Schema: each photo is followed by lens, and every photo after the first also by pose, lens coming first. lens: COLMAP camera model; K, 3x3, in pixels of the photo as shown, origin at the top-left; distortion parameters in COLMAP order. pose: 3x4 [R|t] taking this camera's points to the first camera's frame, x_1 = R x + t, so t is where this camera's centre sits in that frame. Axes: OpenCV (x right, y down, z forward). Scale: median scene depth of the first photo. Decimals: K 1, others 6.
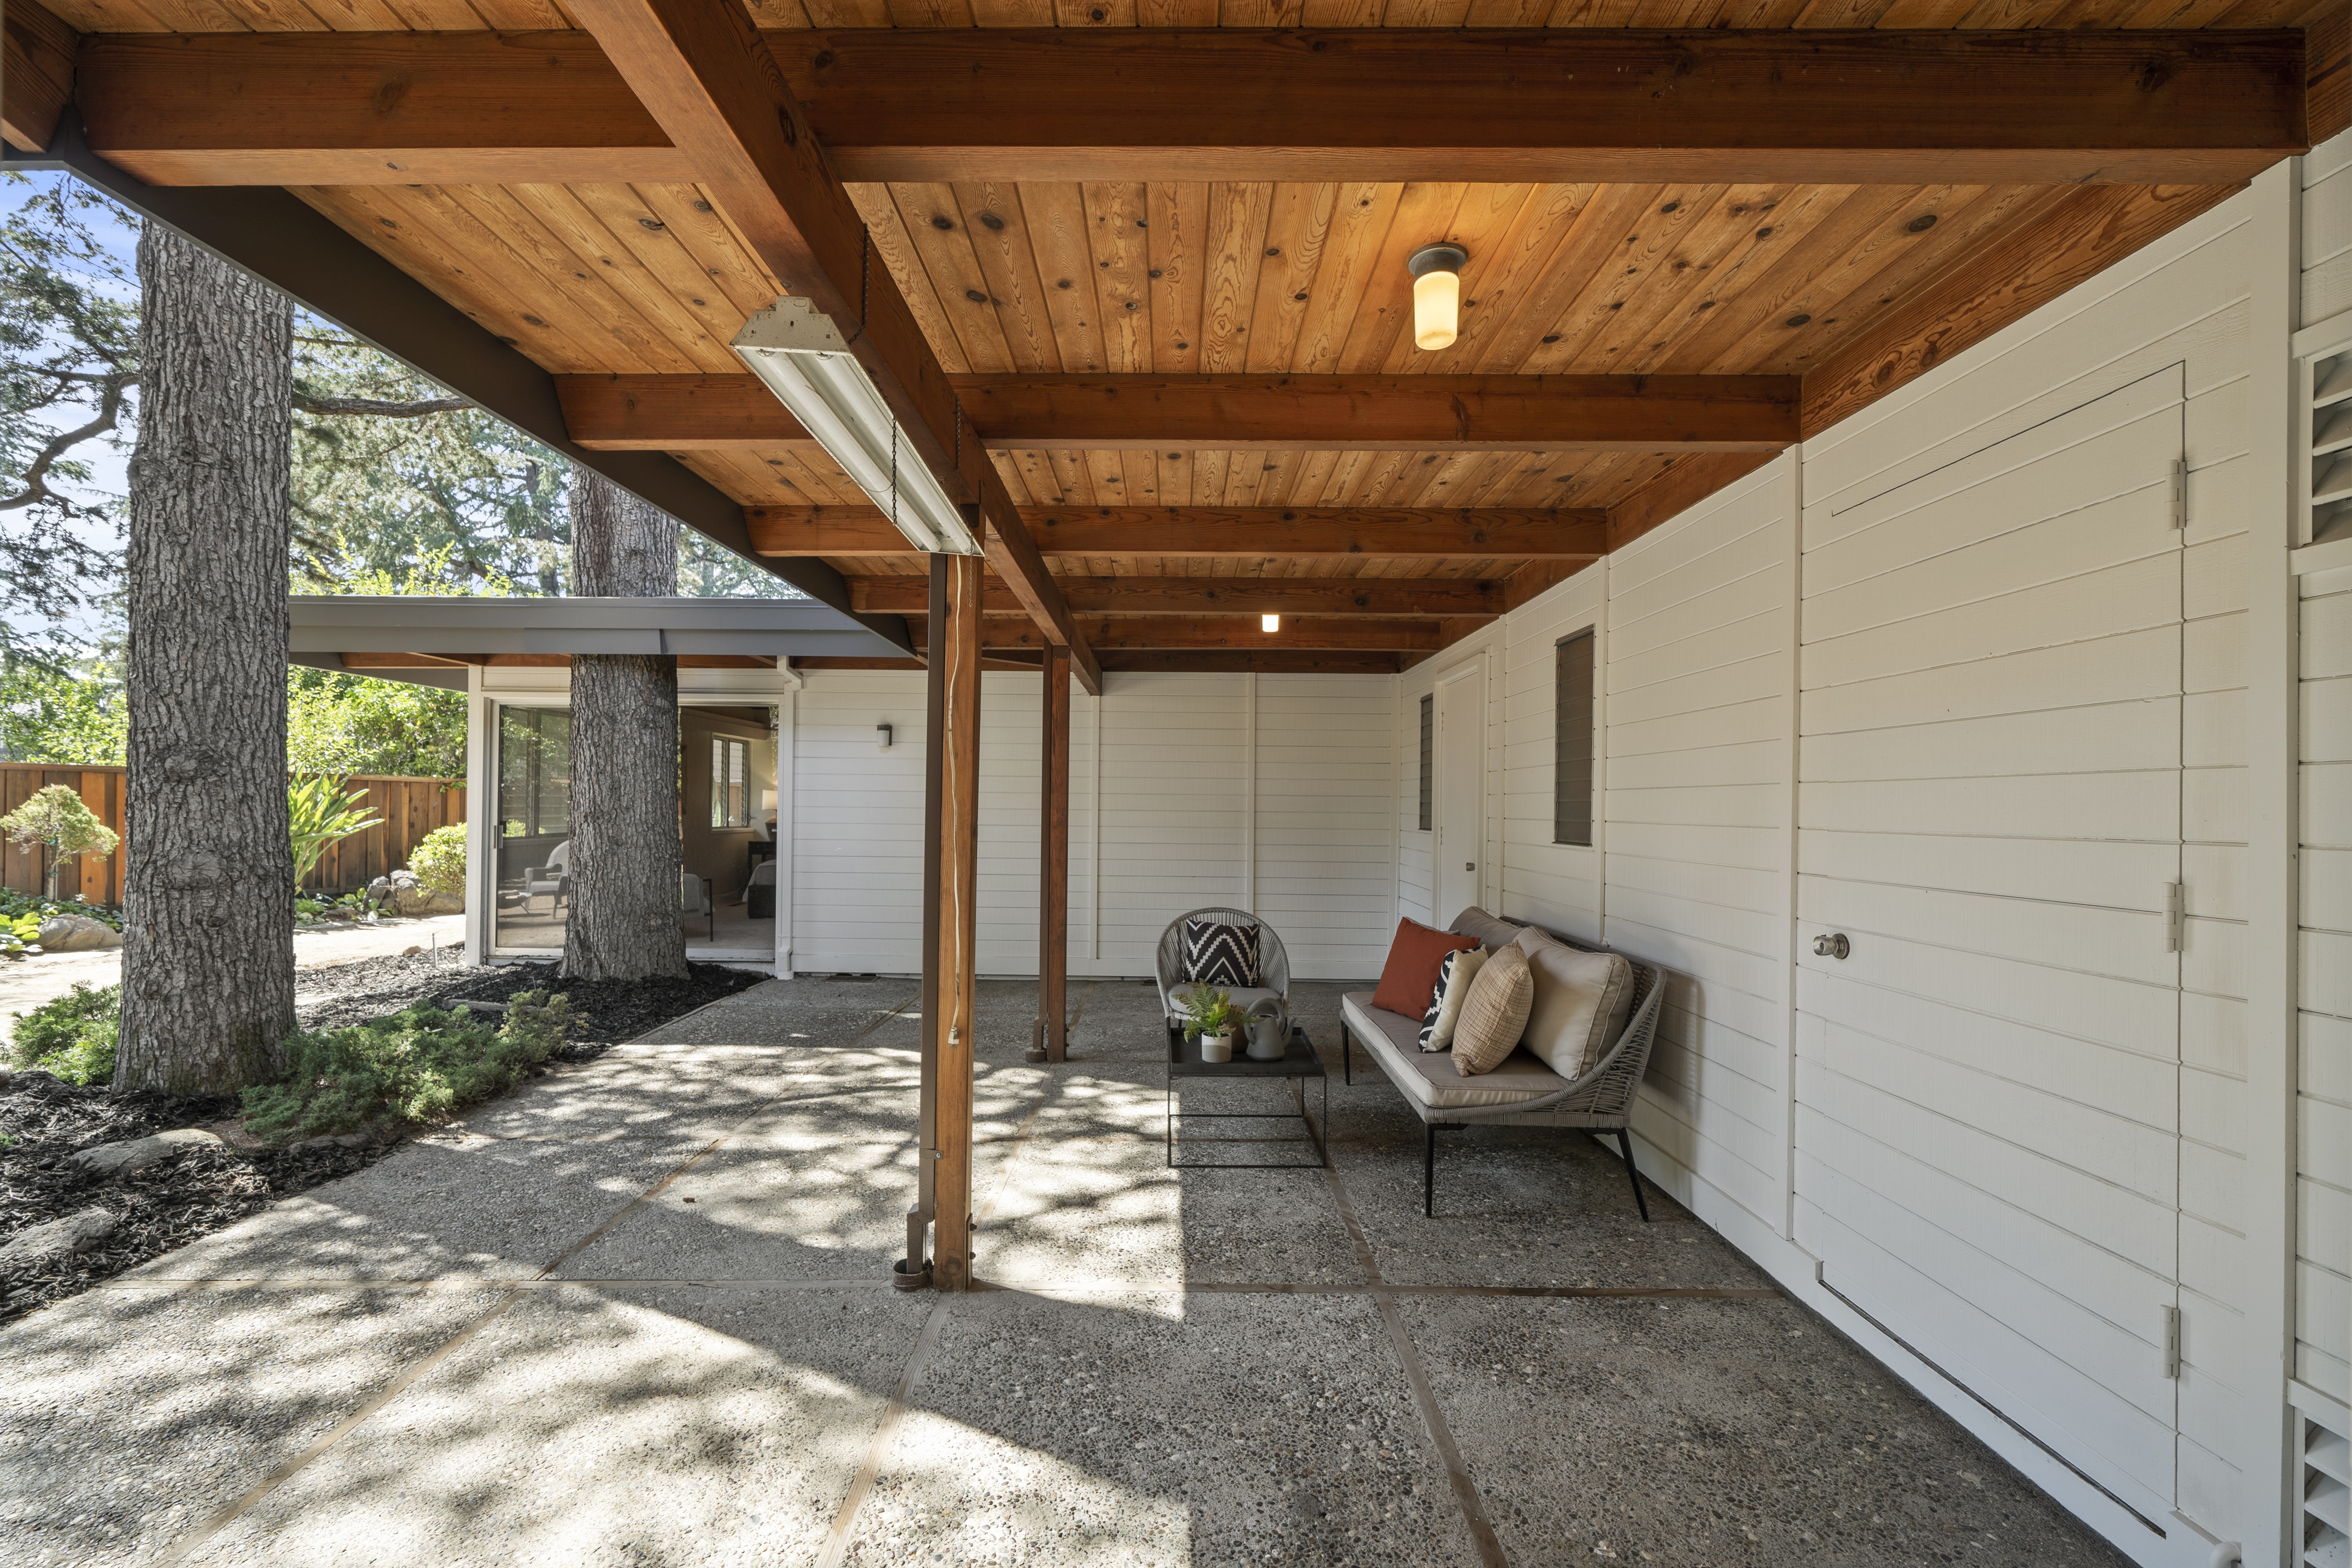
lens RADIAL K [[936.7, 0, 1181.6], [0, 936.7, 800.7], [0, 0, 1]] dist [-0.010671, 0.000317]
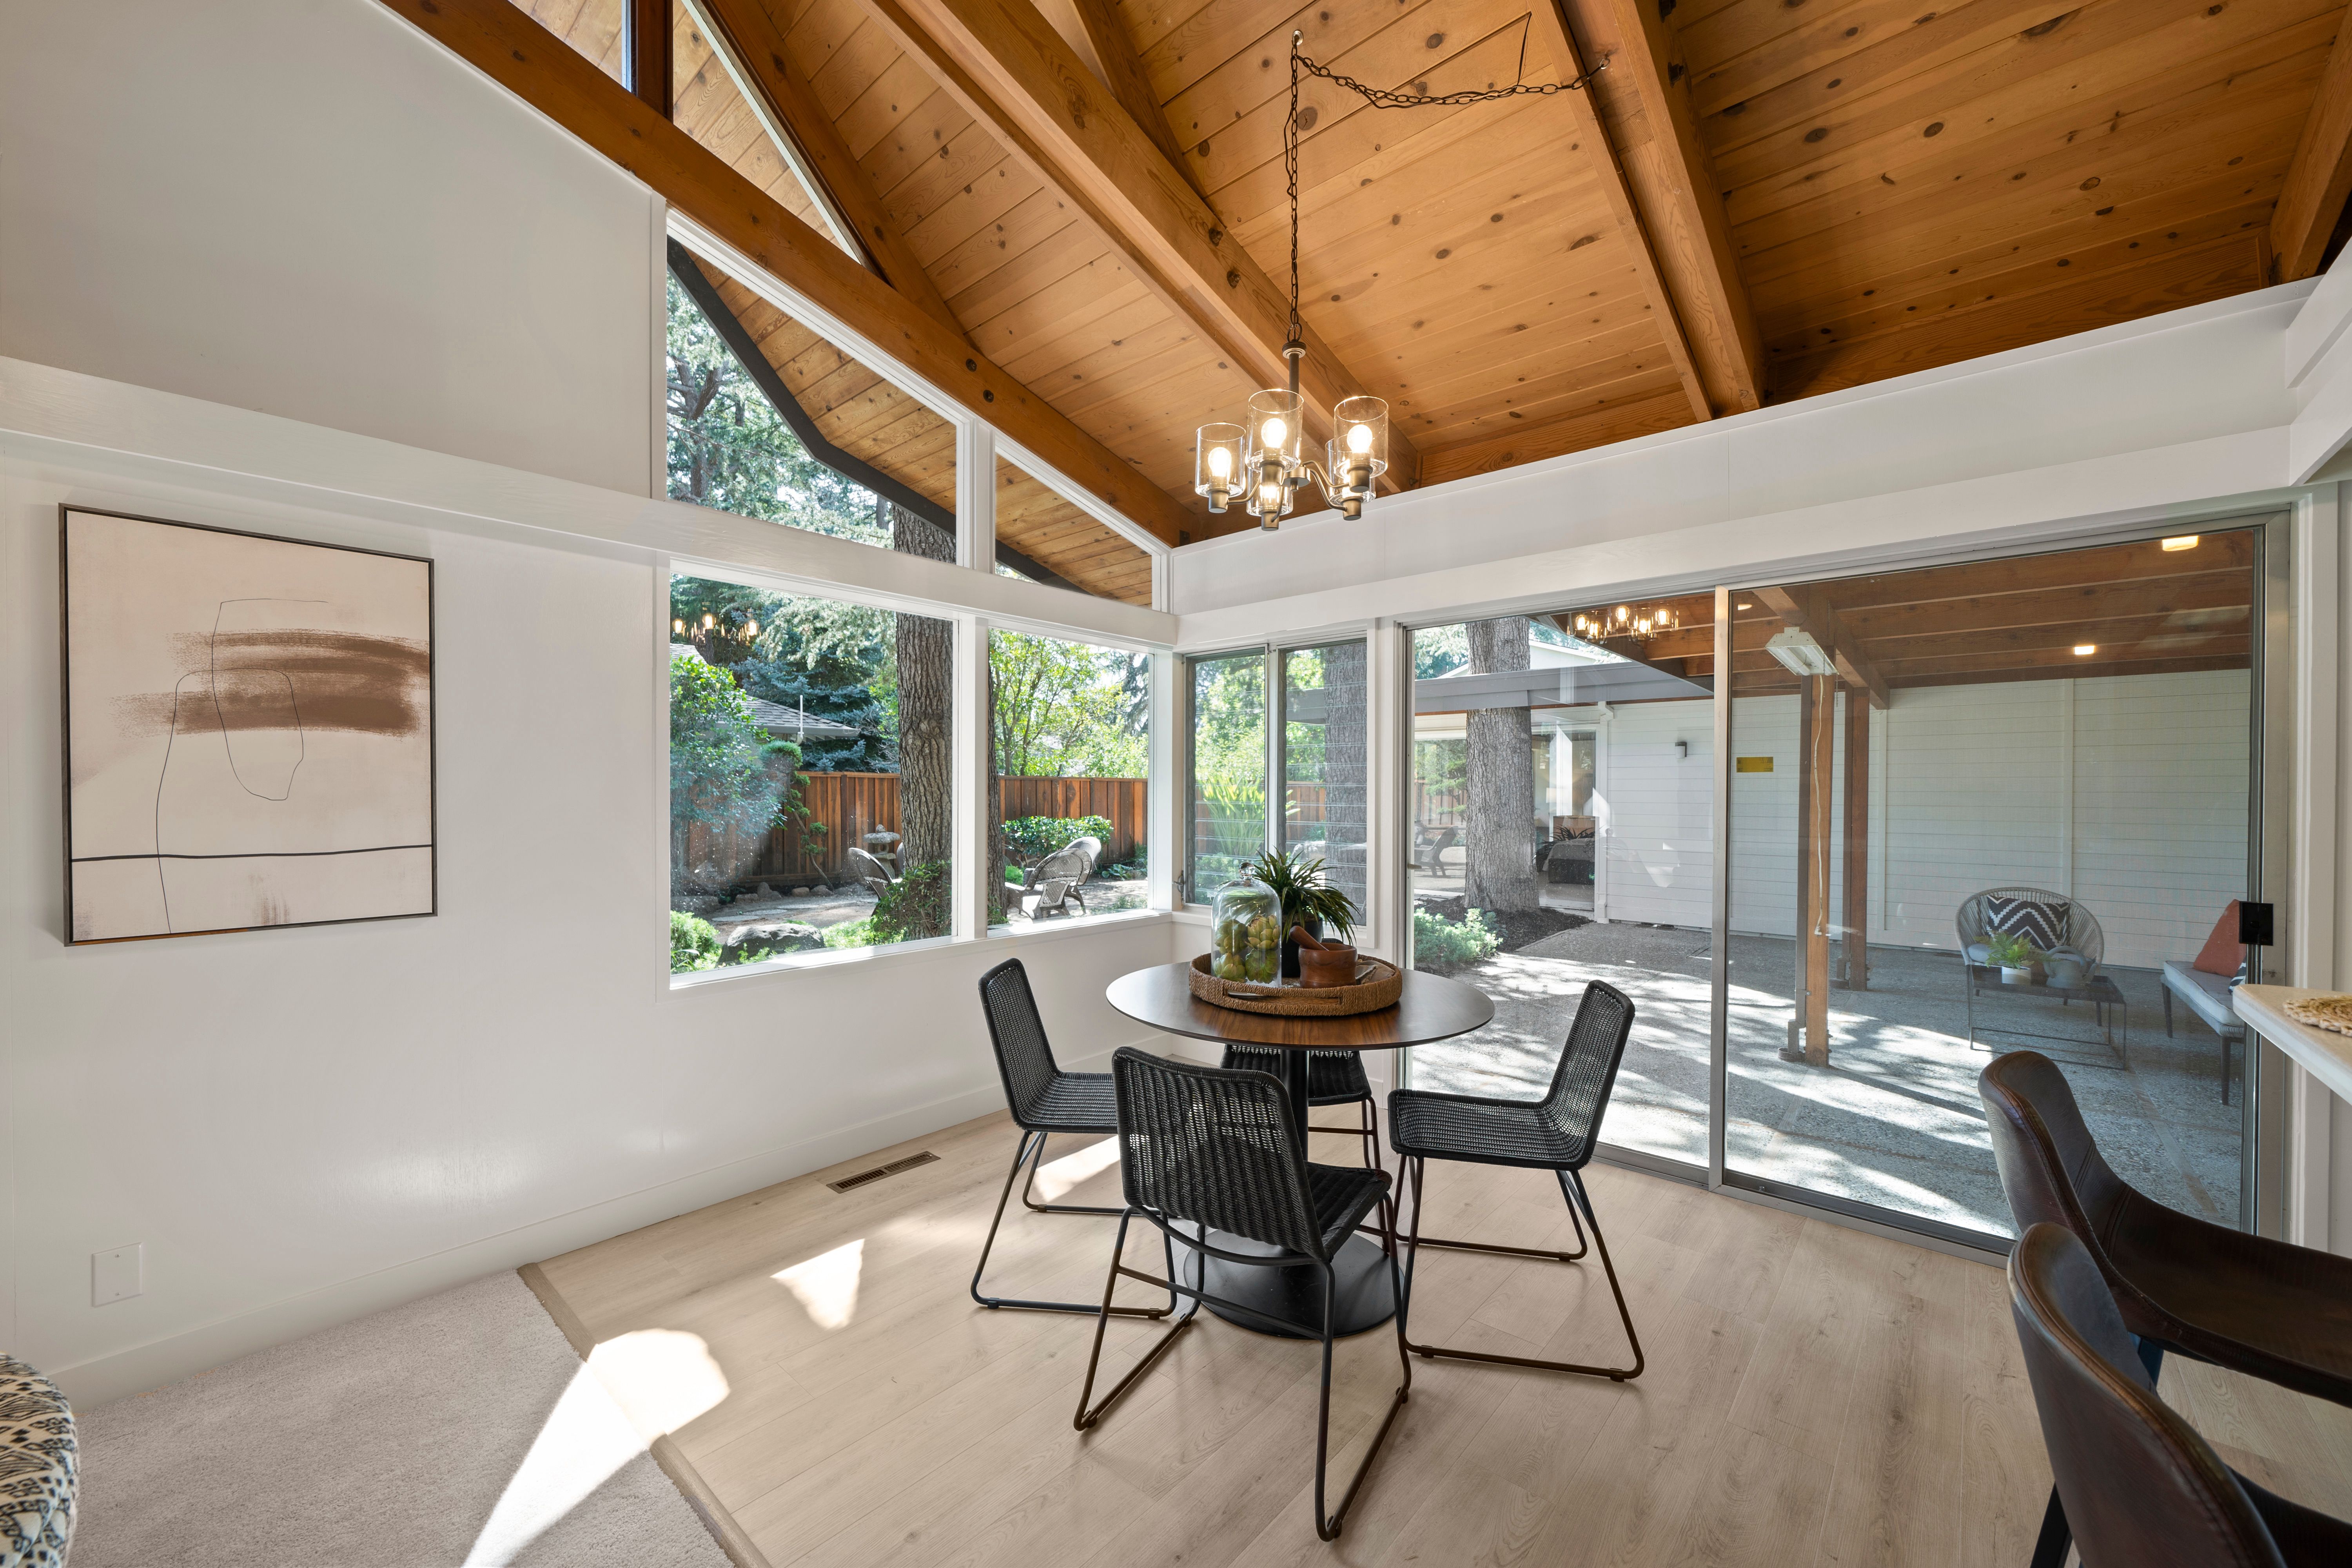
lens RADIAL K [[892.0, 0, 1152.0], [0, 892.0, 804.0], [0, 0, 1]] dist [-0.002249, -0.000357]
pose [[0.732793, 0.000924, -0.680451, -0.003604], [0.010088, 0.999874, 0.012223, -0.021538], [0.680377, -0.015821, 0.732692, -0.667029]]
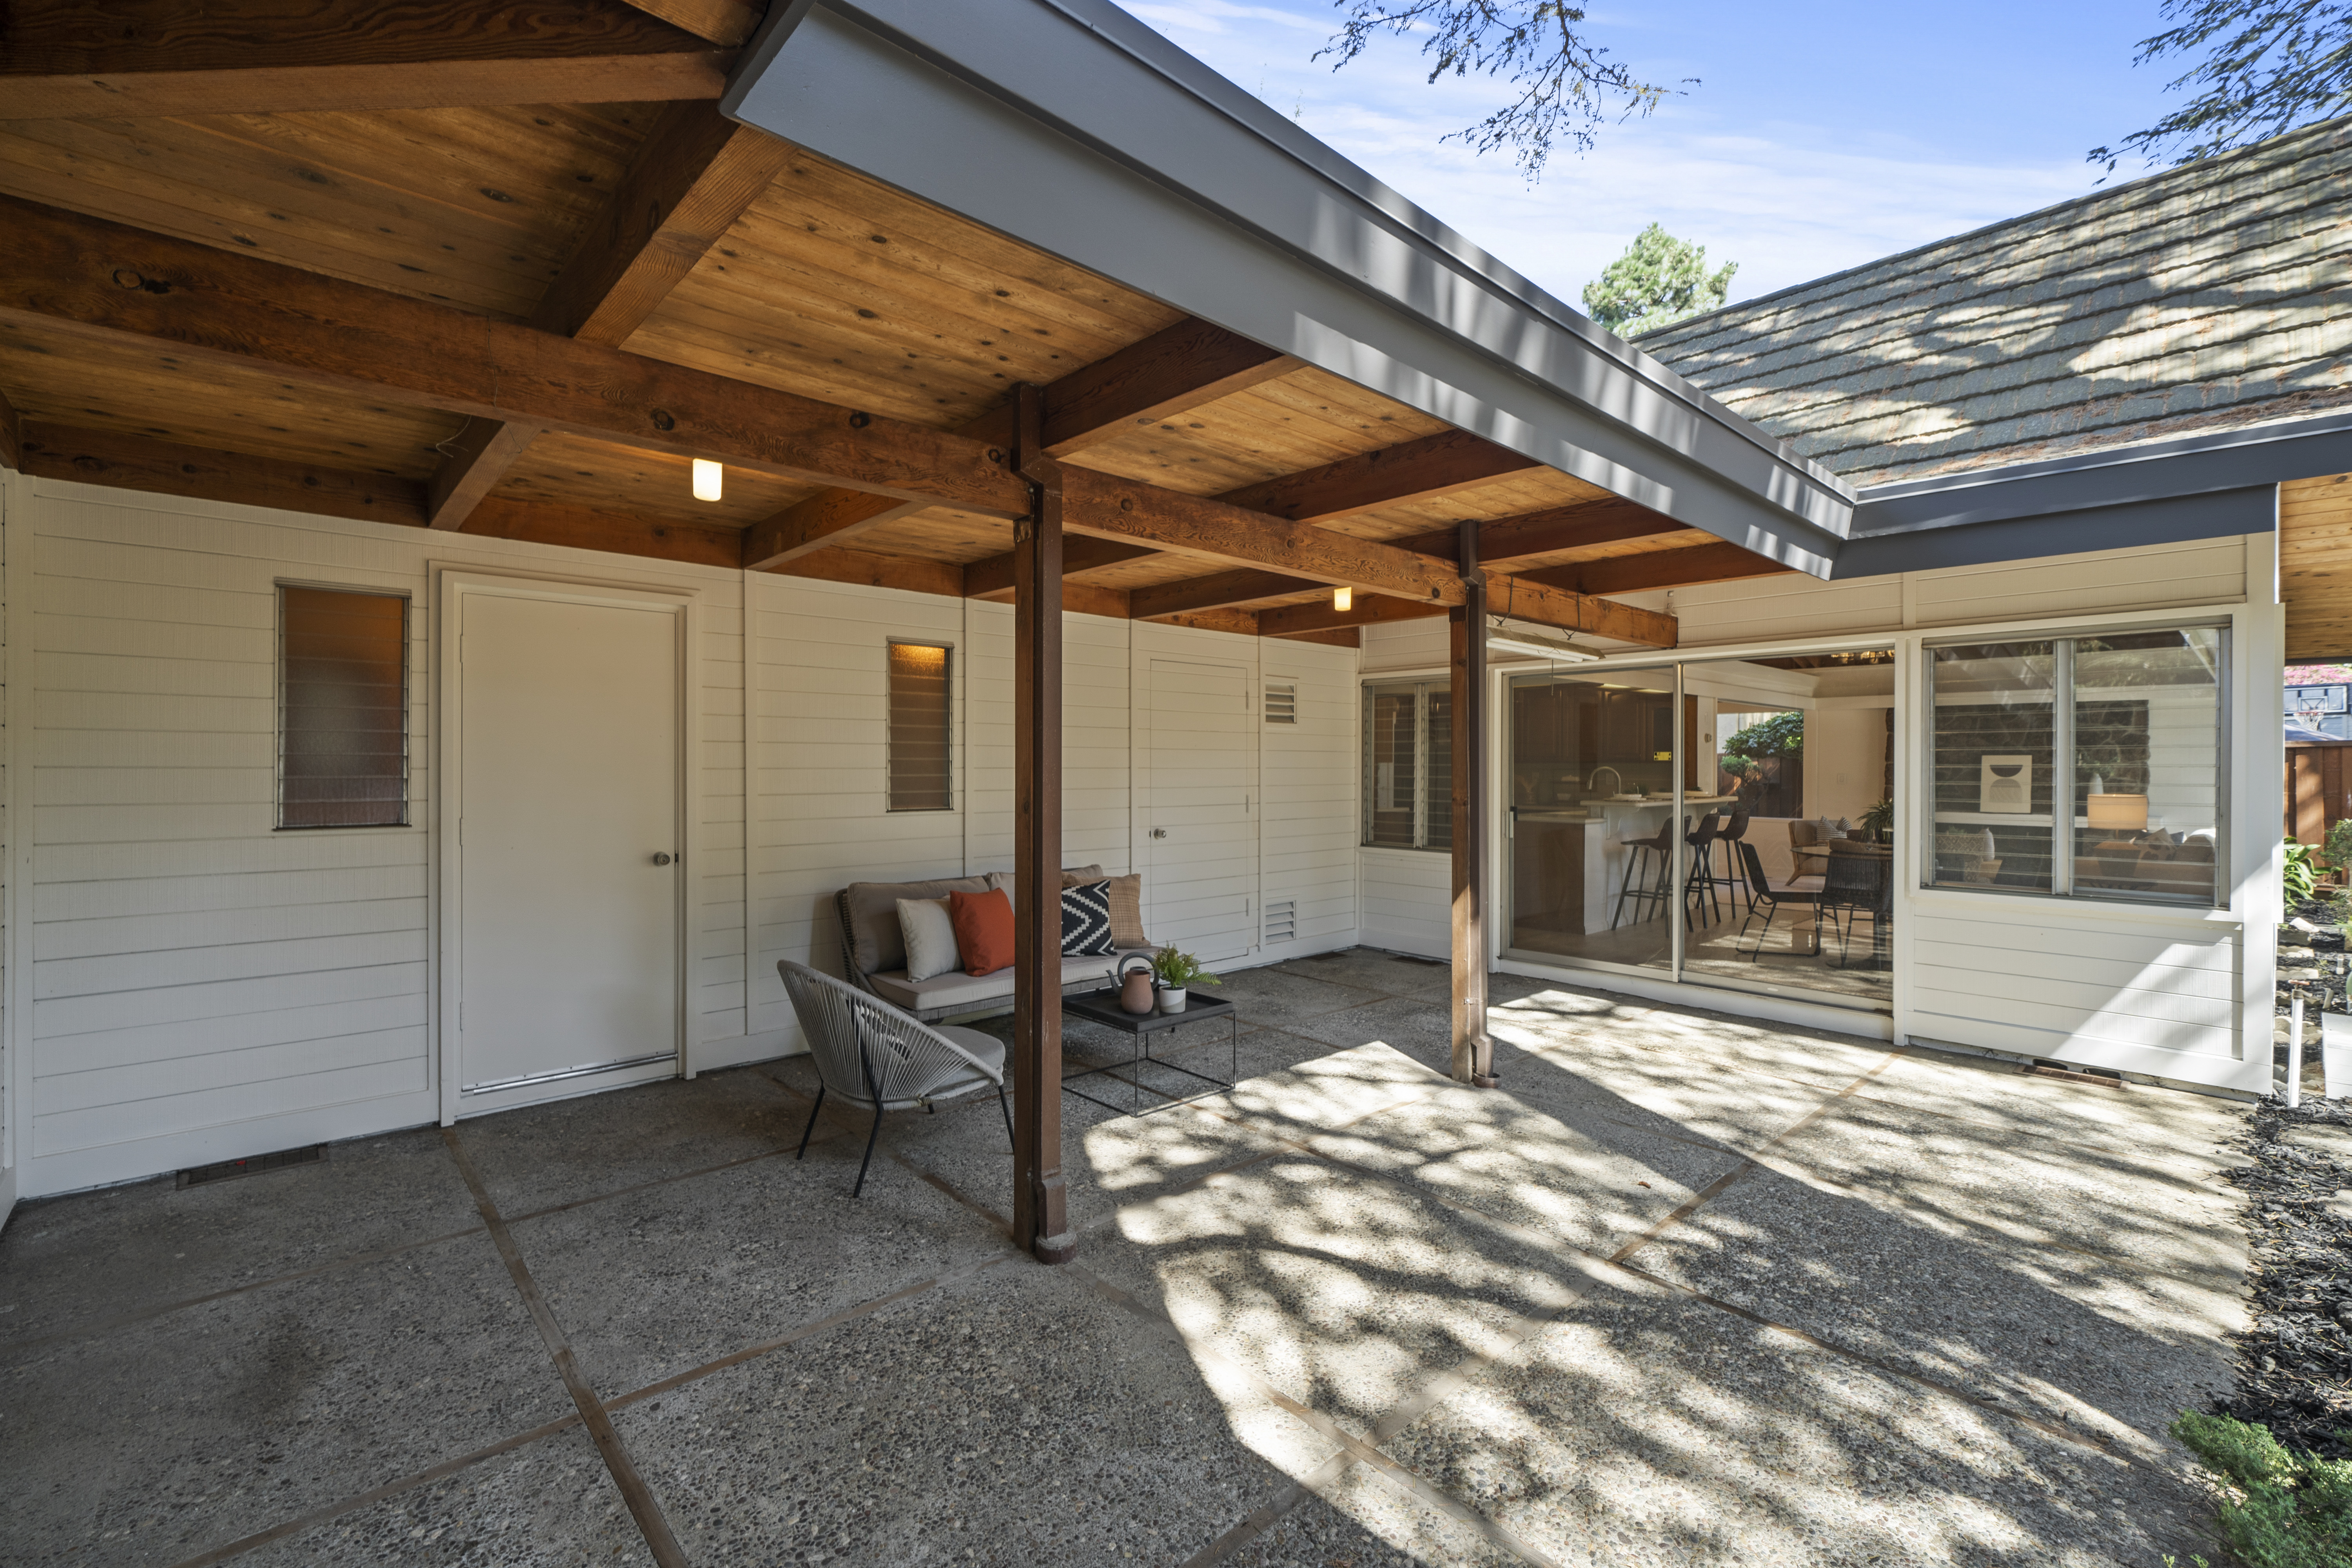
lens RADIAL K [[1019.1, 0, 1184.9], [0, 1019.1, 777.4], [0, 0, 1]] dist [-0.000888, 0.000067]
pose [[-0.677044, -0.016292, 0.735762, -0.629669], [-0.015466, 0.999849, 0.007908, -0.004299], [-0.735780, -0.006026, -0.677194, 1.373820]]
